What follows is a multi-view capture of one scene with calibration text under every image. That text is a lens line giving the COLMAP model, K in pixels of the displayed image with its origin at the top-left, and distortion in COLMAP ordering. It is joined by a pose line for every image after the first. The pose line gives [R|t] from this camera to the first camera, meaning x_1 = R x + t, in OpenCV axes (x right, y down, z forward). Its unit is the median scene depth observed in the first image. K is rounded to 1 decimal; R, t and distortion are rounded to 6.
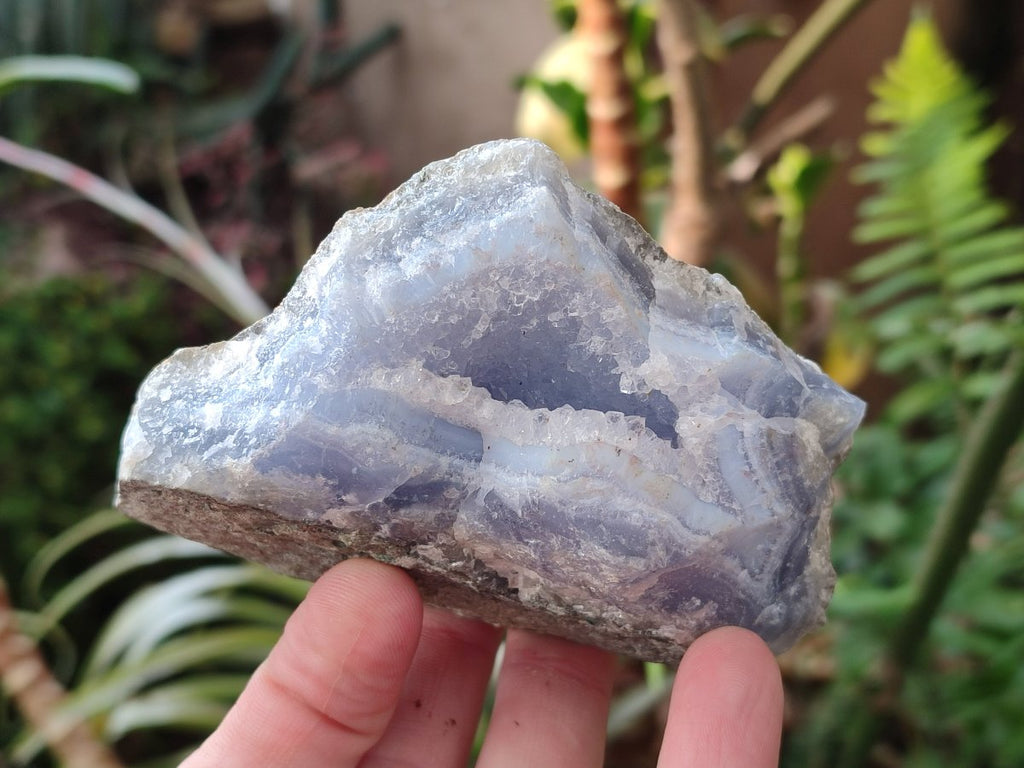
lens RADIAL K [[1396.6, 0, 499.4], [0, 1396.6, 383.6], [0, 0, 1]] dist [0.165230, -0.024773]
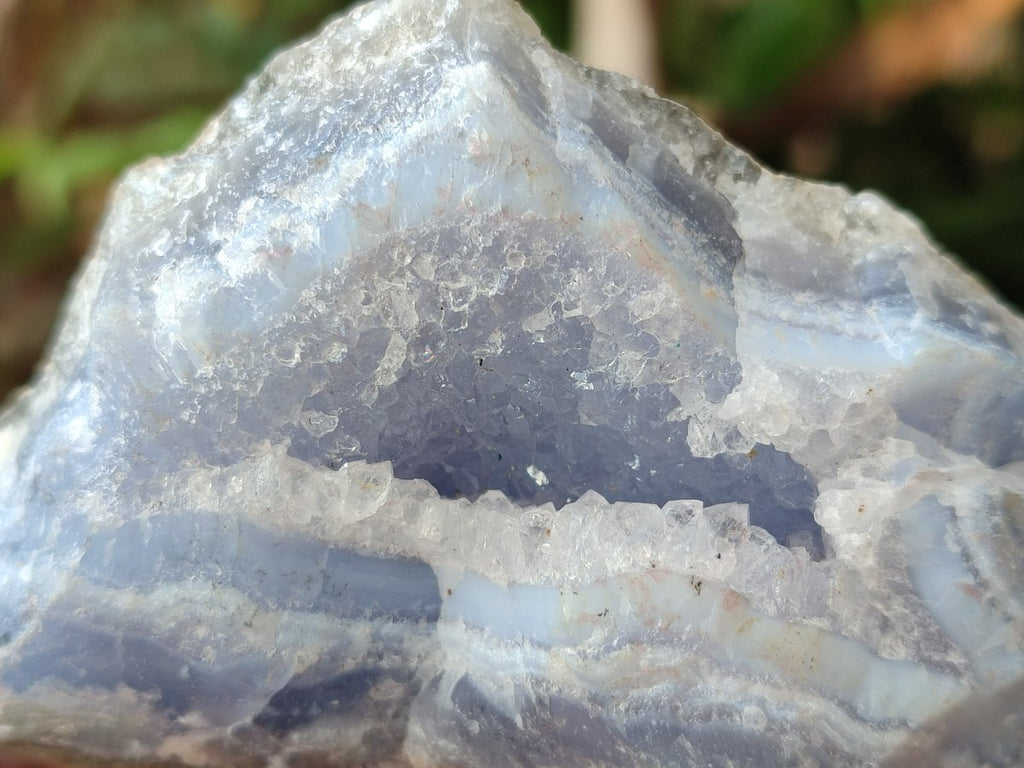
lens RADIAL K [[1509.8, 0, 512.0], [0, 1509.8, 384.0], [0, 0, 1]] dist [0.222137, -1.655560]
pose [[0.987025, -0.119611, -0.107119, 0.084730], [0.120956, 0.992639, 0.006126, -0.030498], [0.105597, -0.019003, 0.994227, 0.465986]]
